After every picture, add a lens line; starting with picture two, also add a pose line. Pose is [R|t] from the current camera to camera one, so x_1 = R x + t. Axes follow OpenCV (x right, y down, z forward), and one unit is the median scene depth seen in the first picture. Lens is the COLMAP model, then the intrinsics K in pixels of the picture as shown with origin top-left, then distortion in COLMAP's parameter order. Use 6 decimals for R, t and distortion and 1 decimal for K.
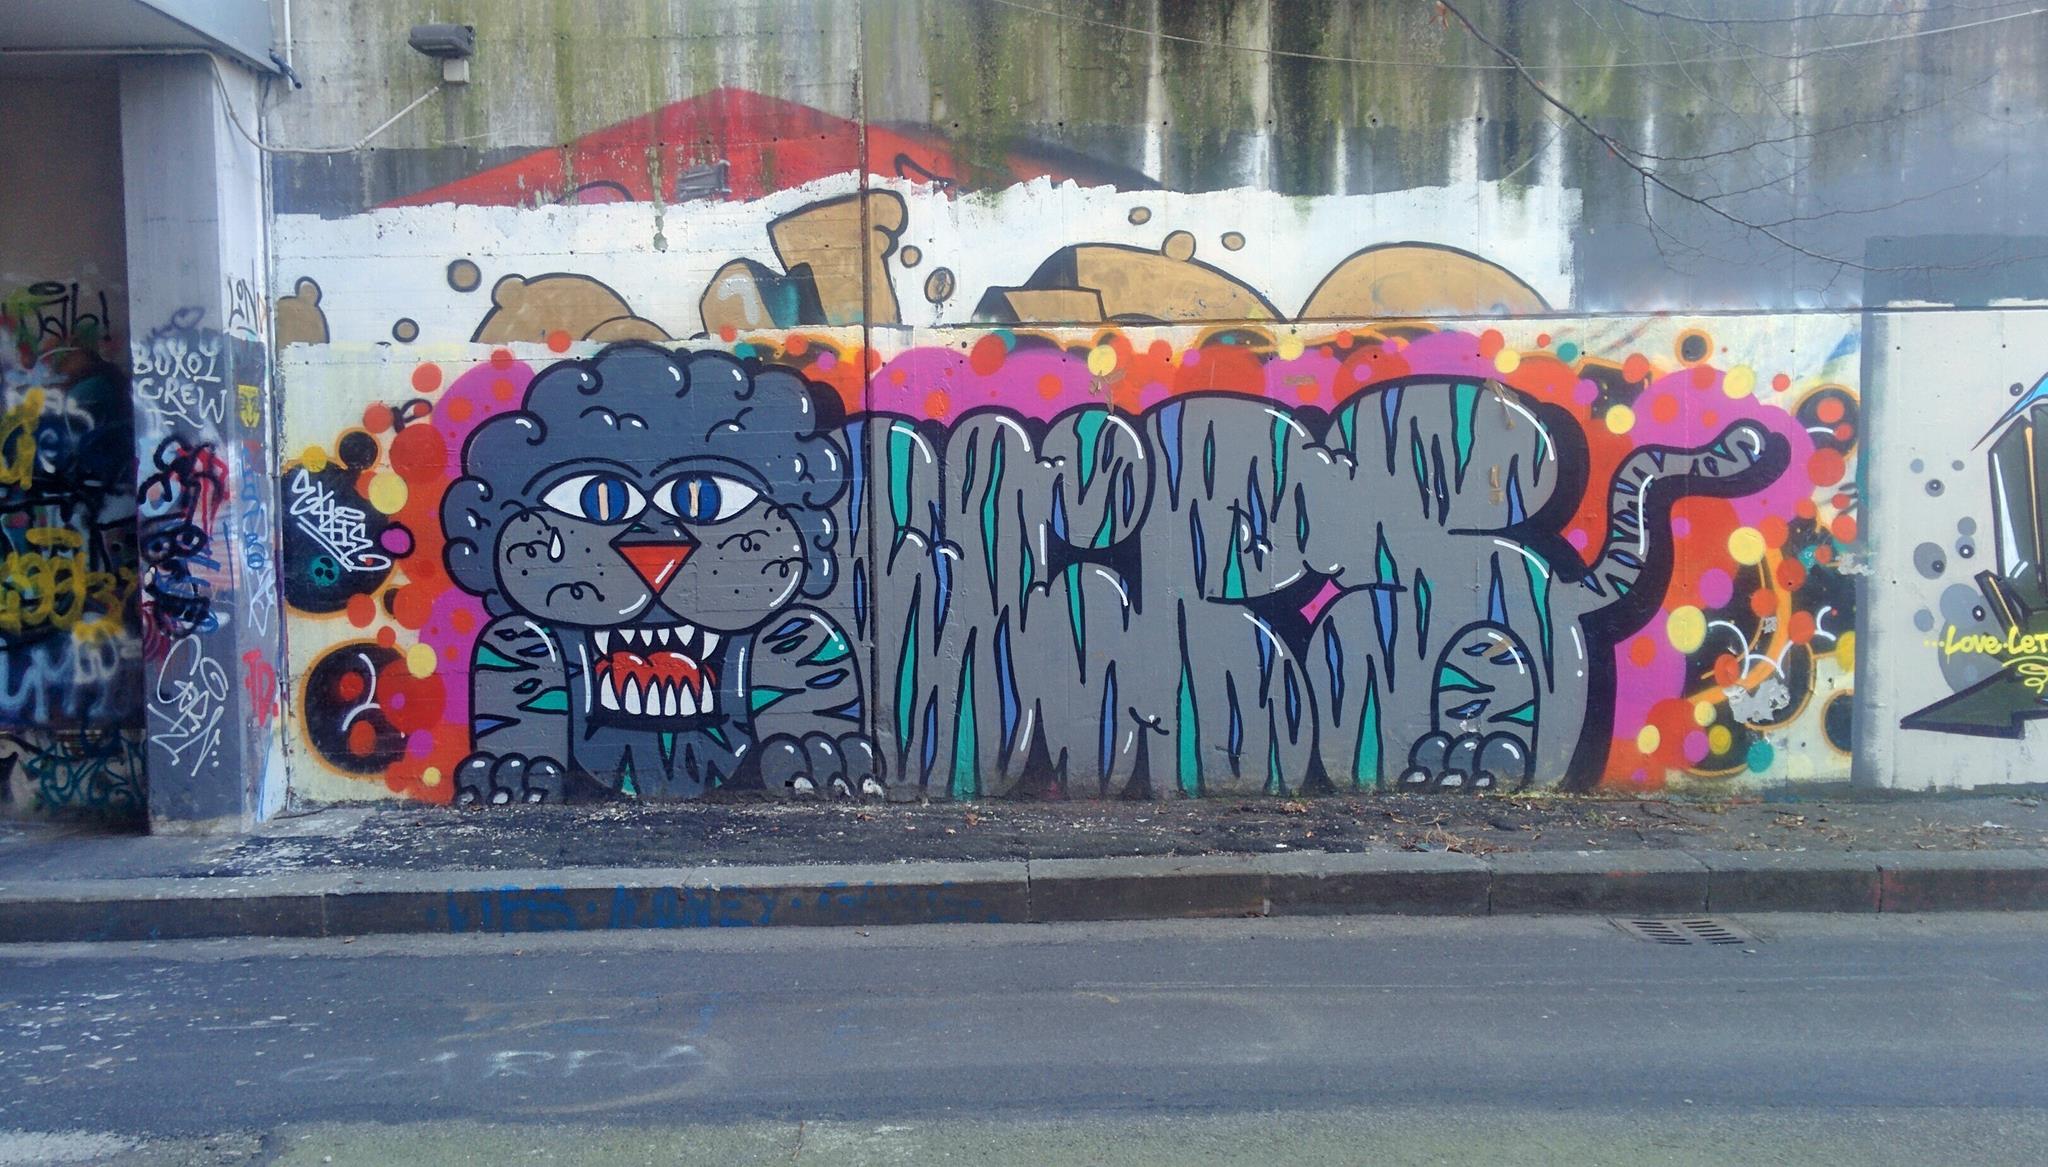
lens RADIAL K [[1831.0, 0, 1026.9], [0, 1831.0, 605.9], [0, 0, 1]] dist [0.067640, -0.111319]
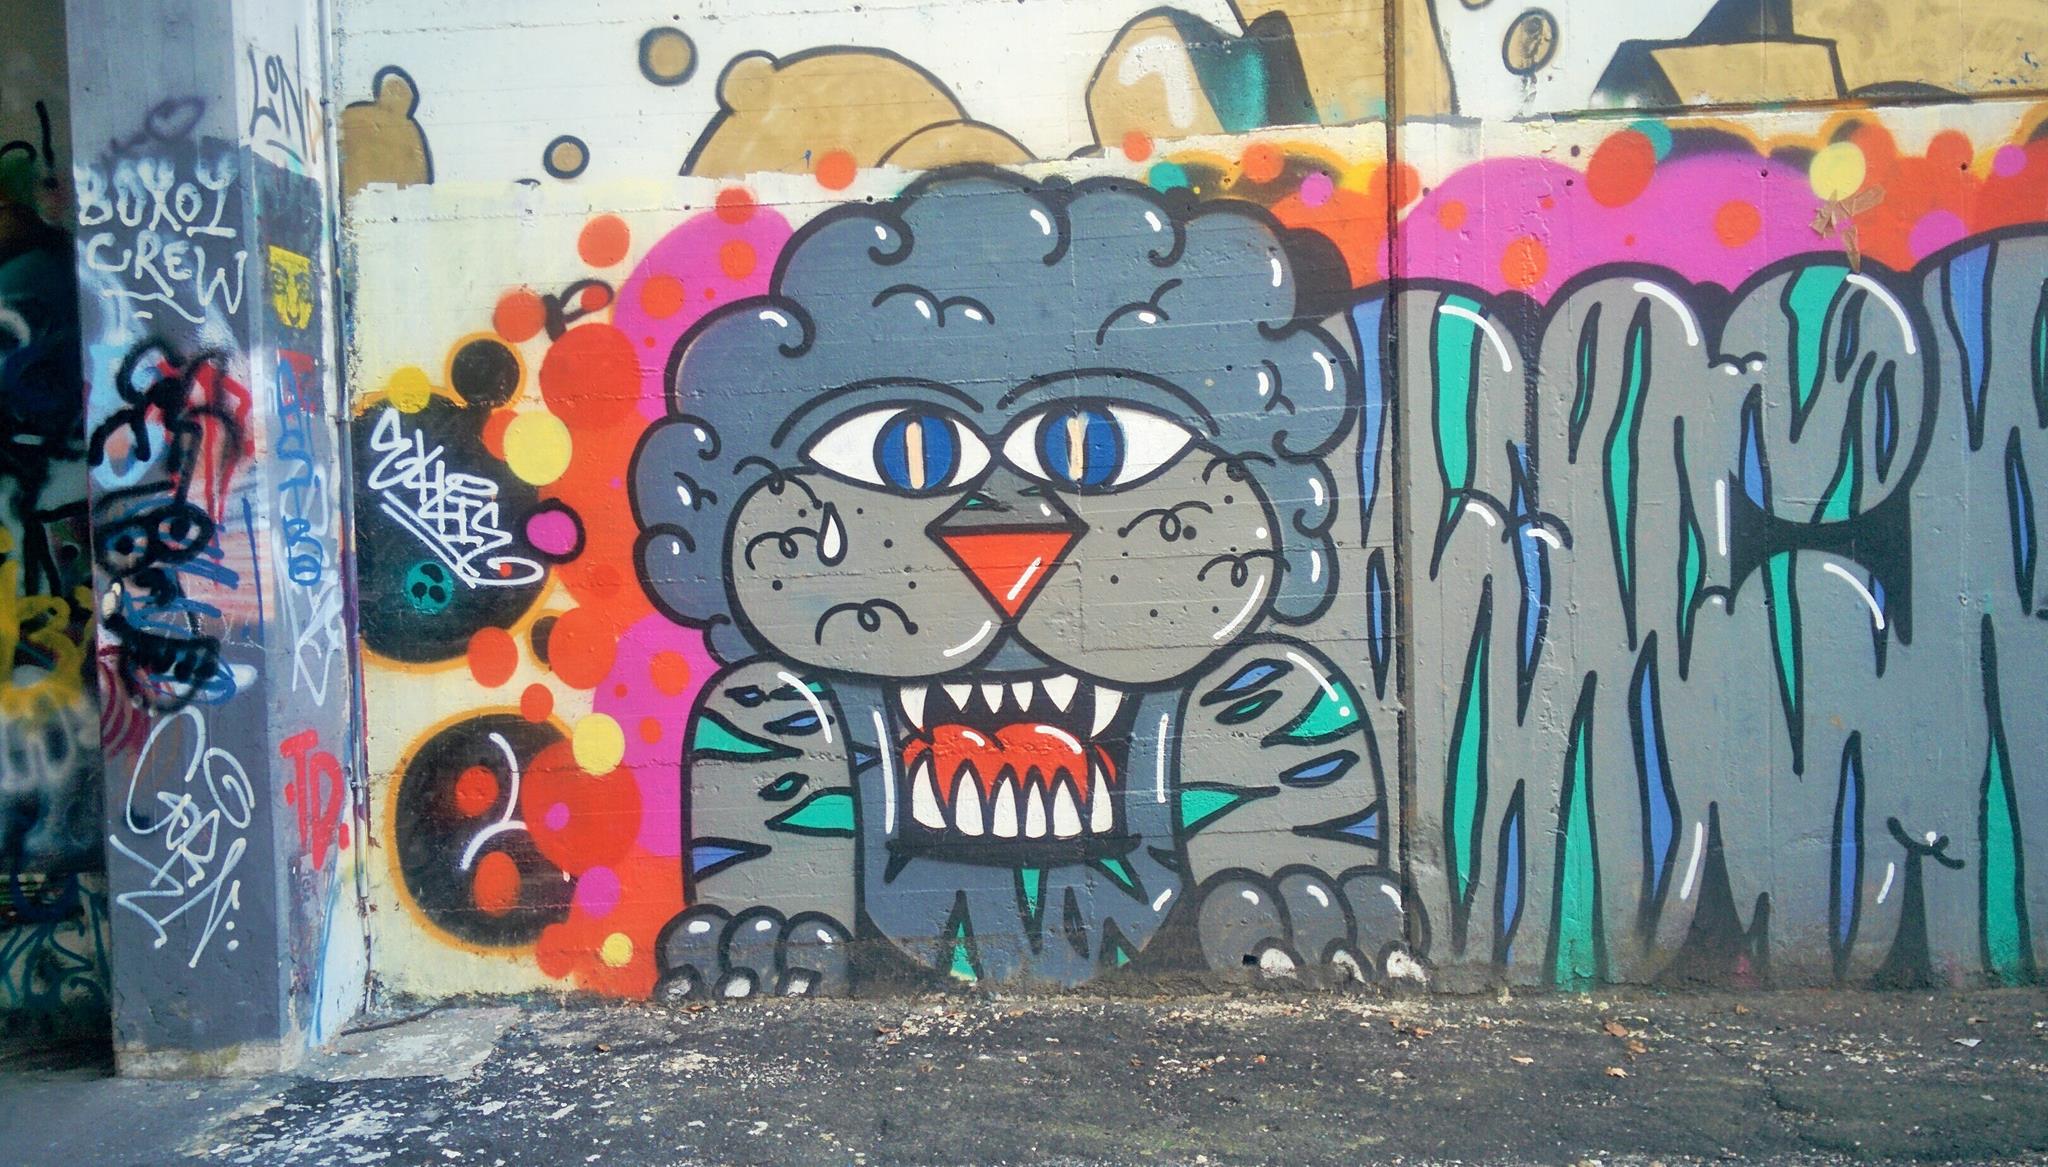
lens RADIAL K [[1831.0, 0, 1026.9], [0, 1831.0, 605.9], [0, 0, 1]] dist [0.067640, -0.111319]
pose [[0.998386, -0.015178, -0.054732, -0.166962], [0.014142, 0.999714, -0.019263, 0.000066], [0.055009, 0.018458, 0.998315, 0.446878]]
